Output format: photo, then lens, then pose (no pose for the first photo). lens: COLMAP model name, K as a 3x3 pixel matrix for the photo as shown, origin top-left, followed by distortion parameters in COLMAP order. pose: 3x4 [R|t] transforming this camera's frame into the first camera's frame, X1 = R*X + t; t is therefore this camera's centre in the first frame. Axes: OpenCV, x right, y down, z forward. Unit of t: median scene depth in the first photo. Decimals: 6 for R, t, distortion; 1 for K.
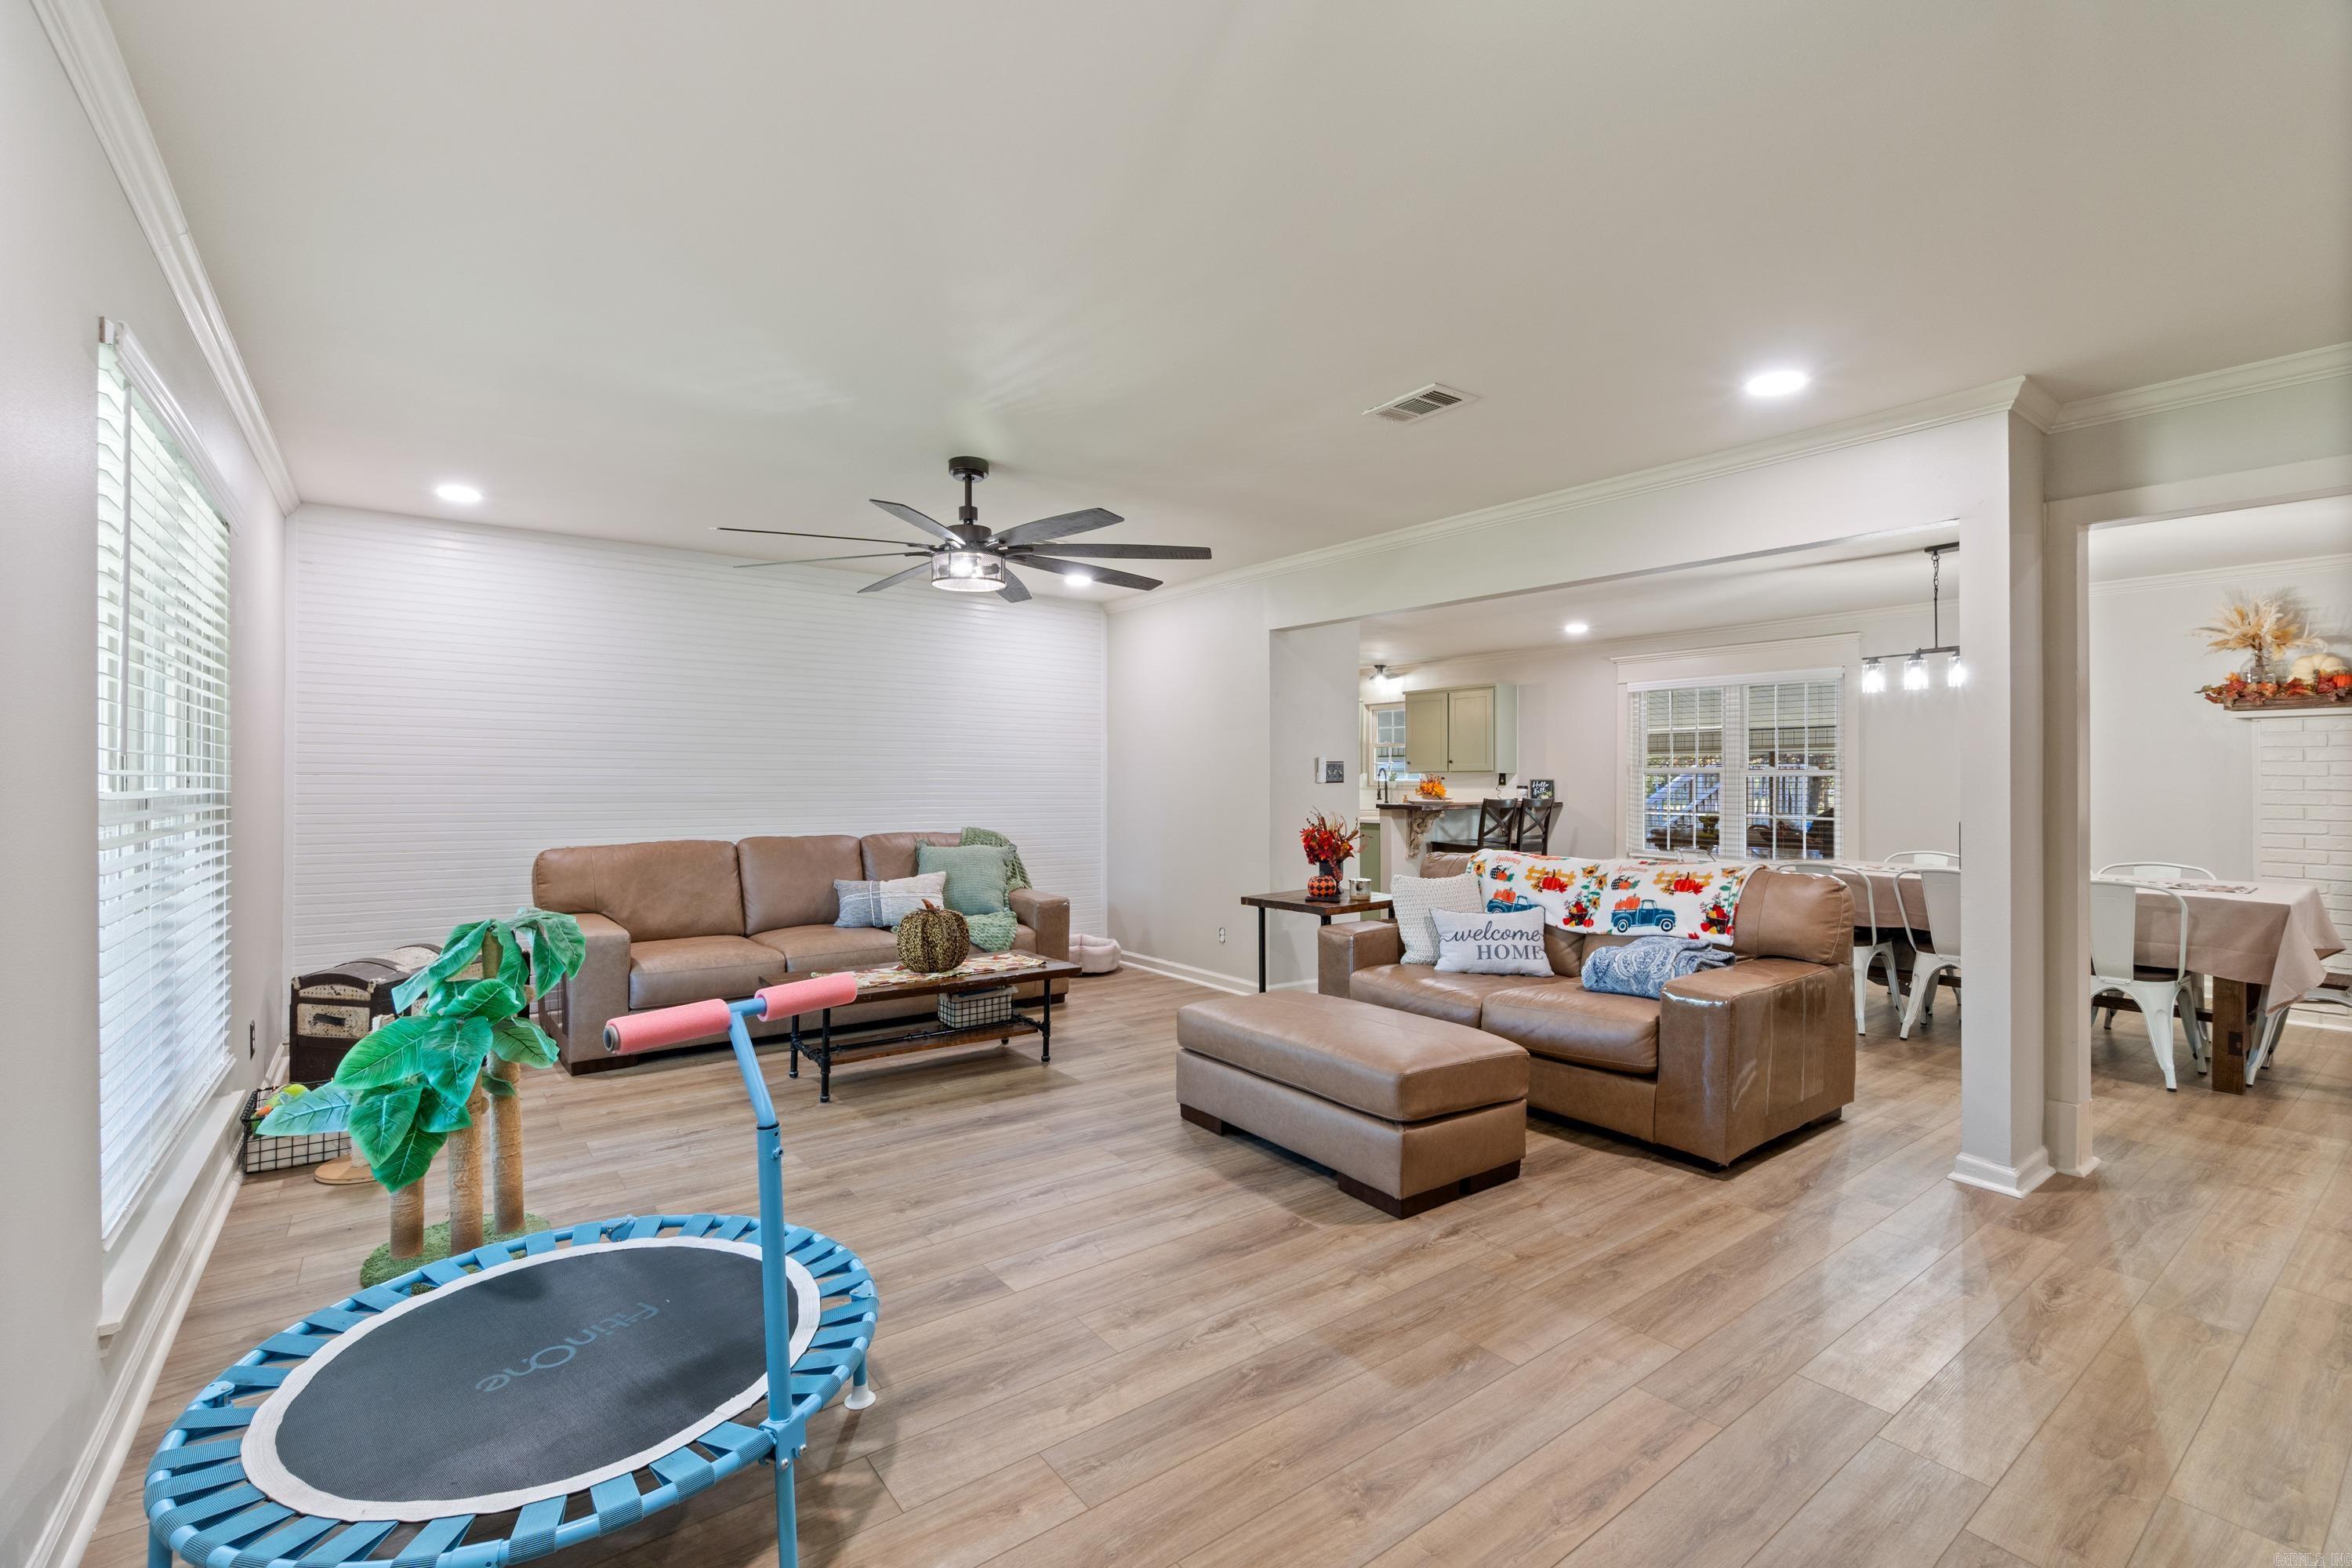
lens RADIAL K [[1011.7, 0, 1176.0], [0, 1011.7, 784.0], [0, 0, 1]] dist [-0.001420, 0.000050]
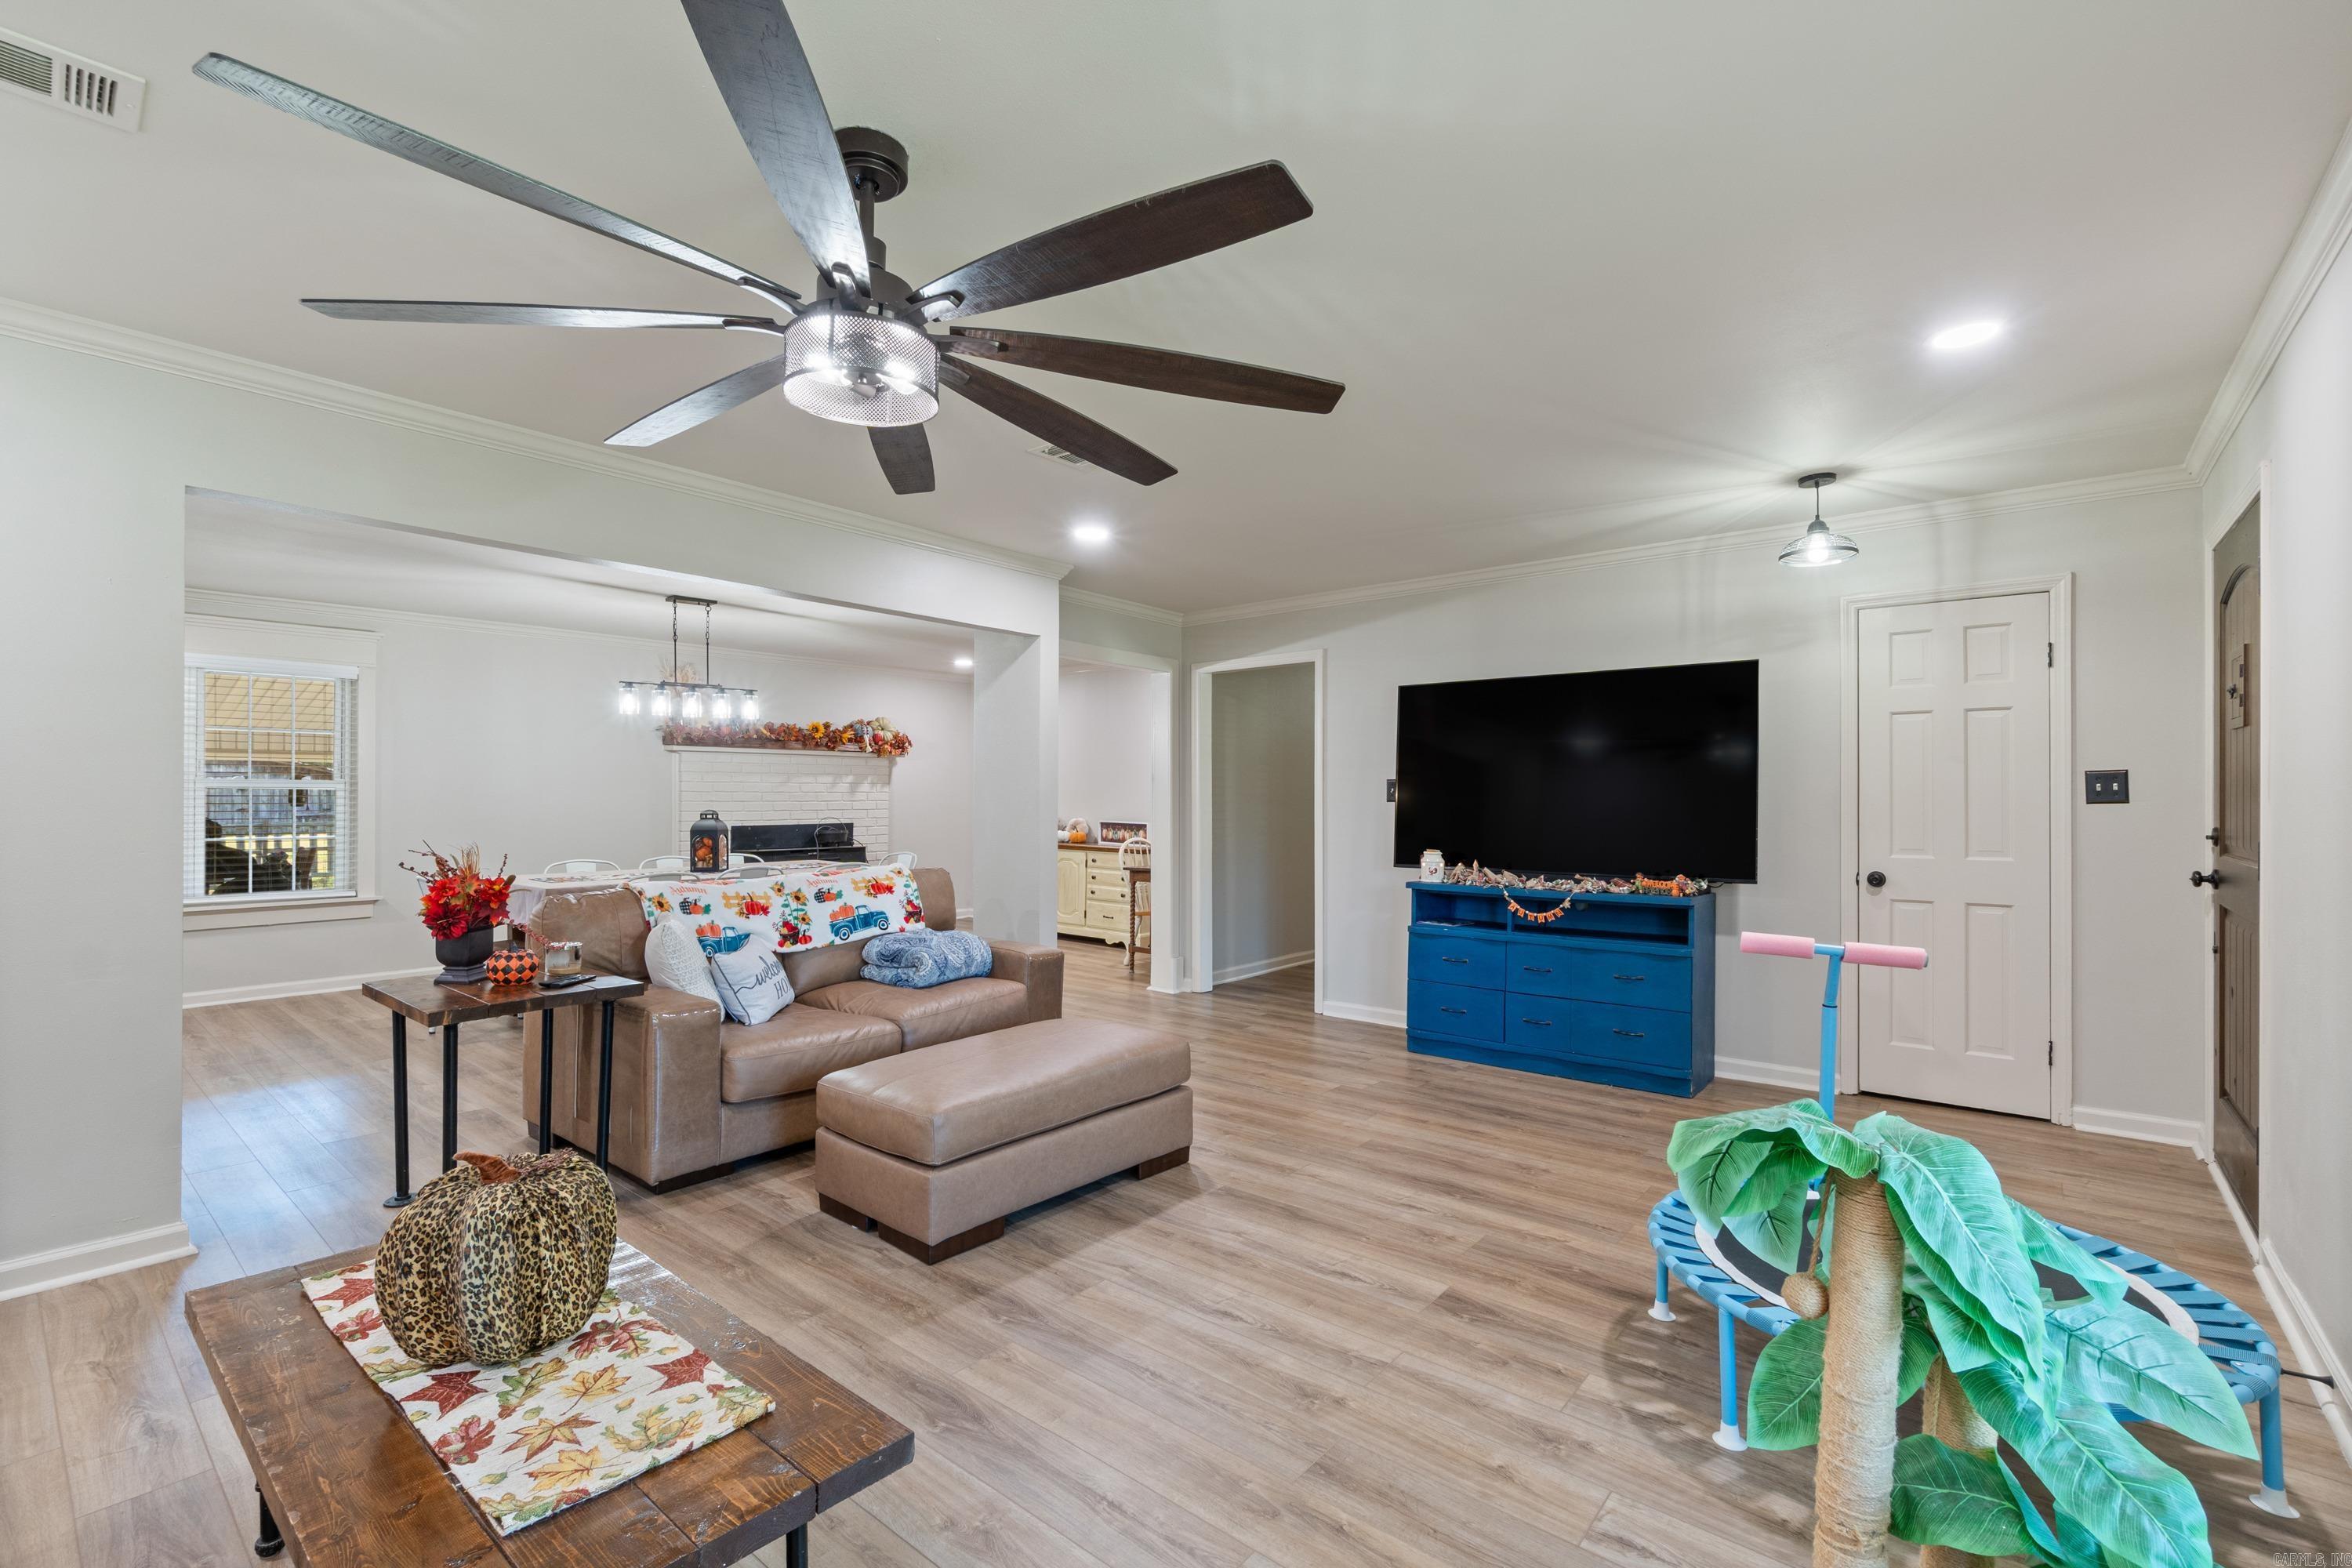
lens RADIAL K [[1029.8, 0, 1153.5], [0, 1029.8, 797.6], [0, 0, 1]] dist [-0.002157, 0.000126]
pose [[-0.211665, -0.002592, 0.977339, -0.774868], [-0.000325, 0.999997, 0.002582, -0.006180], [-0.977342, 0.000229, -0.211665, 1.040165]]
